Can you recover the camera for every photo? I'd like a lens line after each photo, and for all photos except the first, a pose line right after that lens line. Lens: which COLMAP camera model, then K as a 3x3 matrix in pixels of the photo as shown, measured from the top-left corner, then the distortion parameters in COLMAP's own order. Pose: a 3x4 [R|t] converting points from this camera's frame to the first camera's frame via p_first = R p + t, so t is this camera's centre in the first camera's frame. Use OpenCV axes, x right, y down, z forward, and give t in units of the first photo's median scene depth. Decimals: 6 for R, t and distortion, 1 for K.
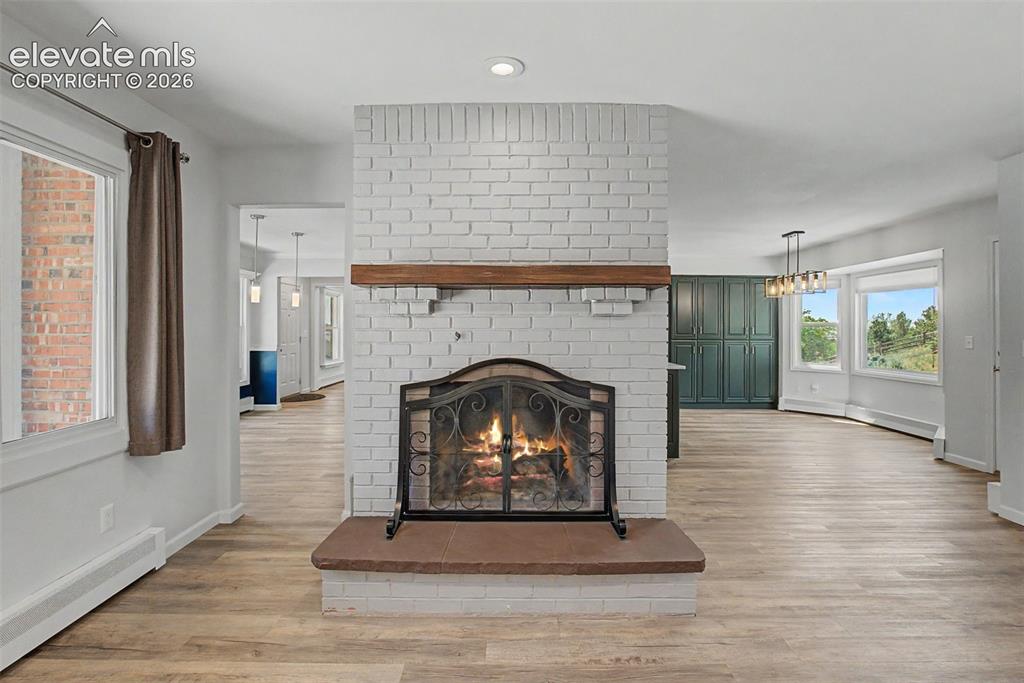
lens RADIAL K [[471.1, 0, 511.5], [0, 471.1, 332.3], [0, 0, 1]] dist [-0.020658, 0.001638]
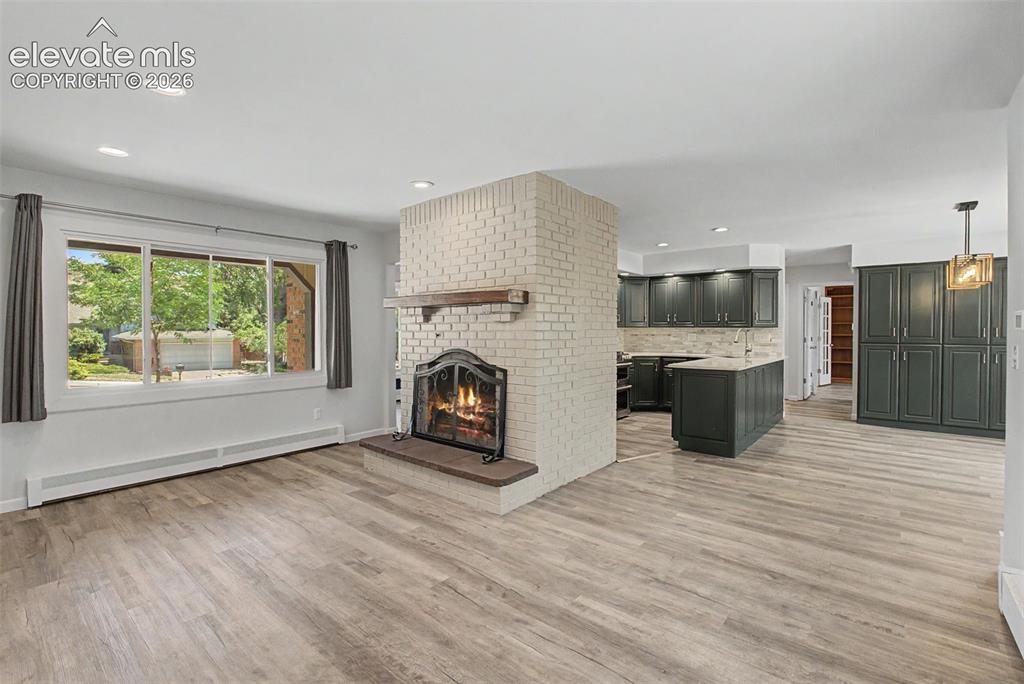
lens RADIAL K [[471.1, 0, 516.6], [0, 471.1, 342.6], [0, 0, 1]] dist [-0.020658, 0.001638]
pose [[0.765163, 0.013855, -0.643688, 1.205269], [-0.001814, 0.999811, 0.019364, 0.000974], [0.643834, -0.013649, 0.765043, -0.123093]]
